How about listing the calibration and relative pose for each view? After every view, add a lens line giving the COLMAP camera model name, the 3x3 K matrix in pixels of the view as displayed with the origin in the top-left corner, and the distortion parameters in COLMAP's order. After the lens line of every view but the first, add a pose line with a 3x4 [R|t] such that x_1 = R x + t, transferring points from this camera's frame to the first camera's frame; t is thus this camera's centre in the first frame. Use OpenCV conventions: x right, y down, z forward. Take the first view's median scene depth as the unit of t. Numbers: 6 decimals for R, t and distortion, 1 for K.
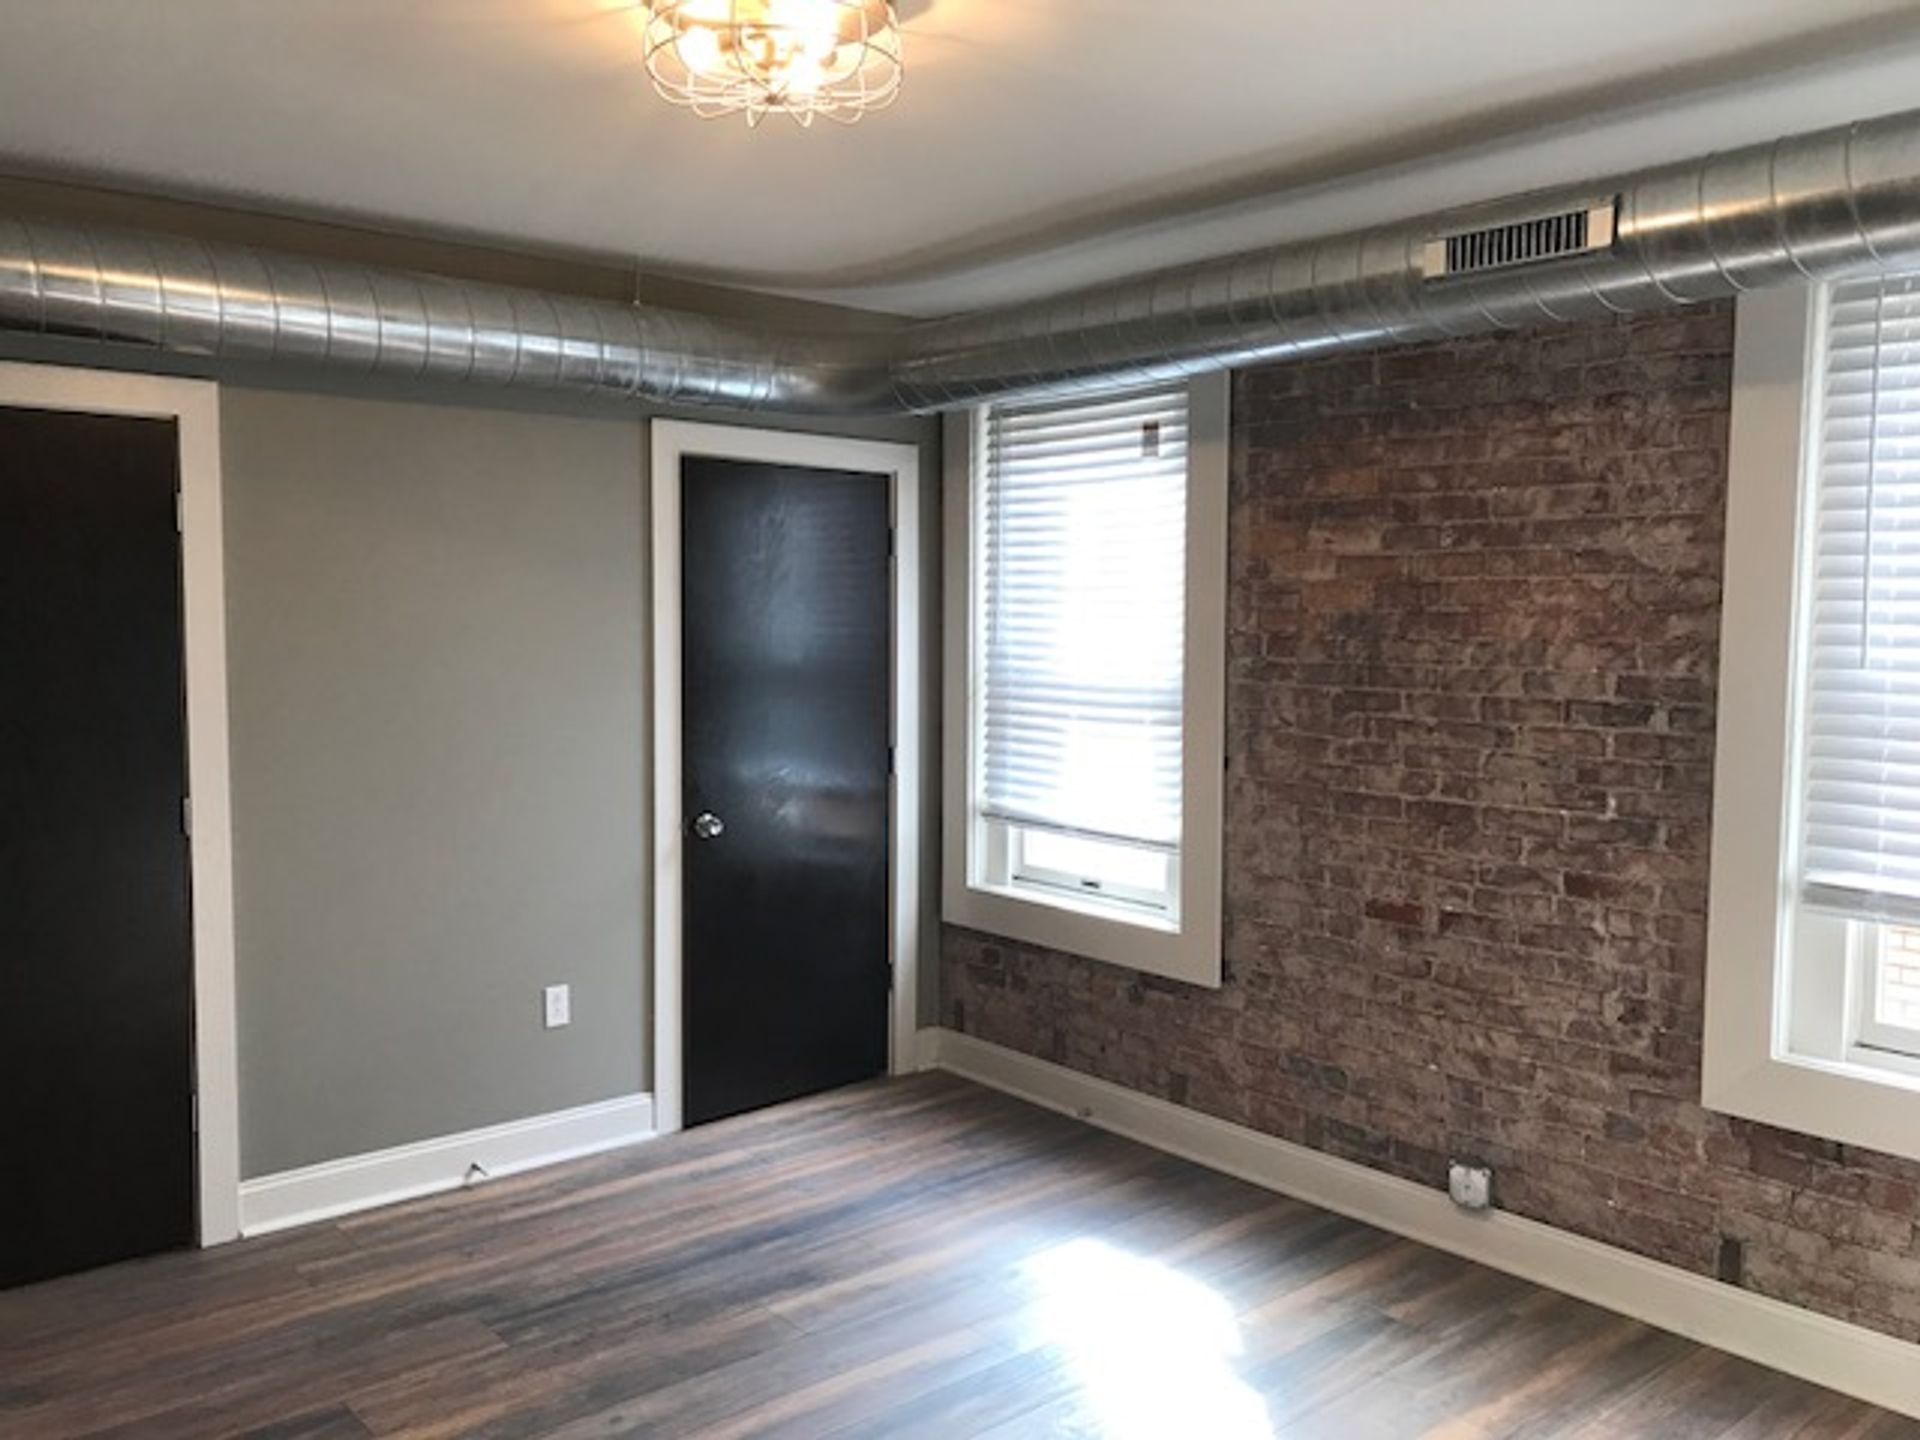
lens RADIAL K [[1588.6, 0, 975.9], [0, 1588.6, 723.0], [0, 0, 1]] dist [0.041913, -0.017175]
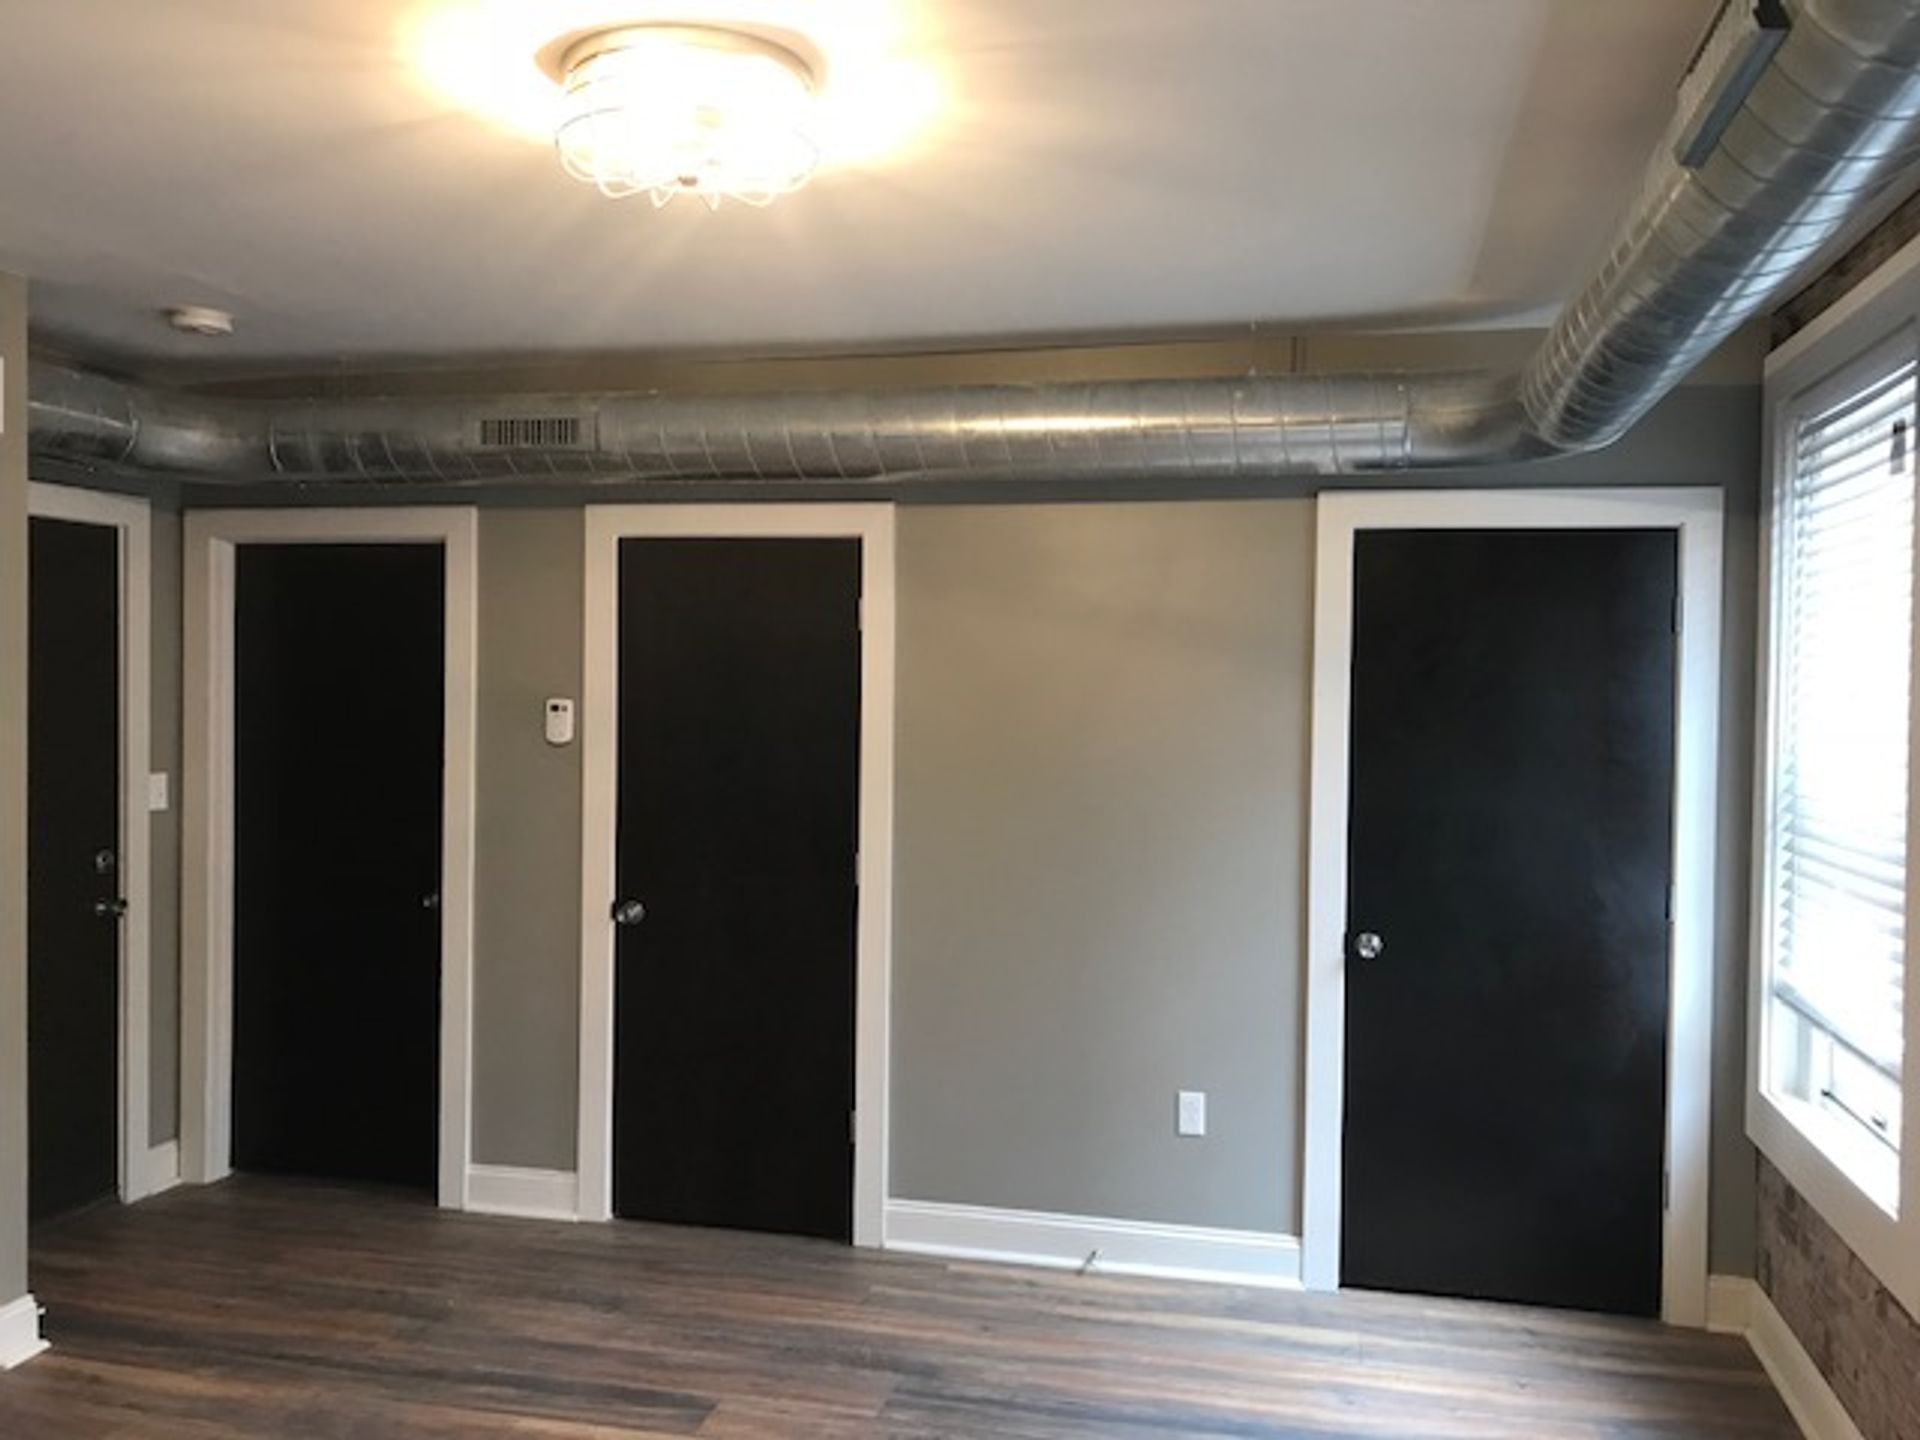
lens RADIAL K [[1588.6, 0, 975.9], [0, 1588.6, 723.0], [0, 0, 1]] dist [0.041913, -0.017175]
pose [[0.596543, 0.023932, -0.802224, 0.457200], [-0.069684, 0.997325, -0.022066, -0.028429], [0.799550, 0.069065, 0.596615, 0.337698]]
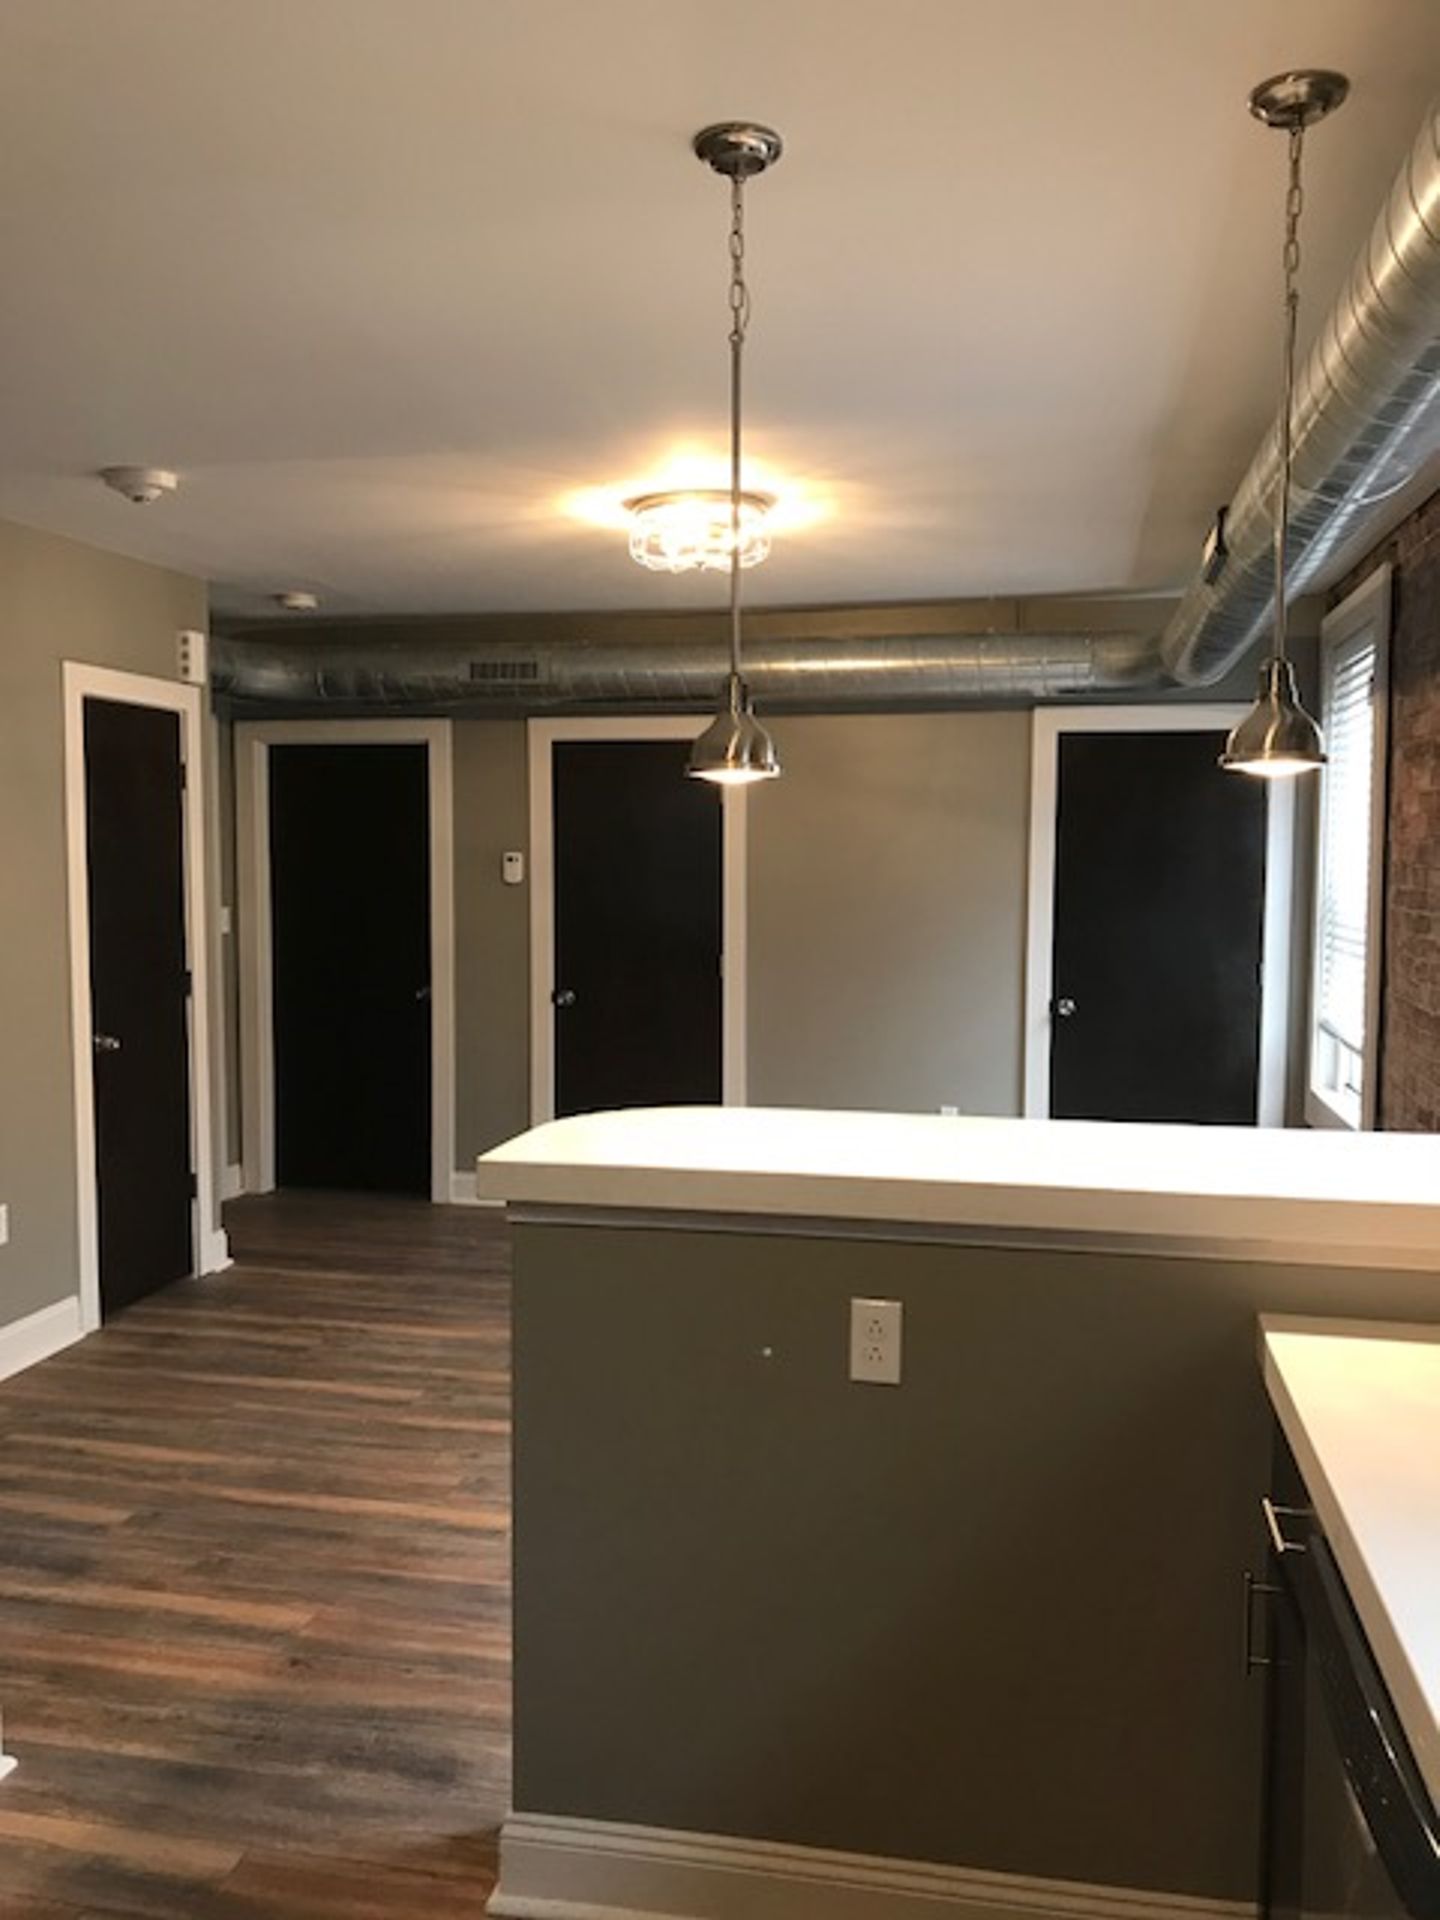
lens RADIAL K [[1588.6, 0, 713.1], [0, 1588.6, 984.2], [0, 0, 1]] dist [0.041913, -0.017175]
pose [[0.614102, 0.061472, -0.786829, 0.795137], [-0.058084, 0.997779, 0.032620, 0.019598], [0.787087, 0.025670, 0.616308, -0.064258]]
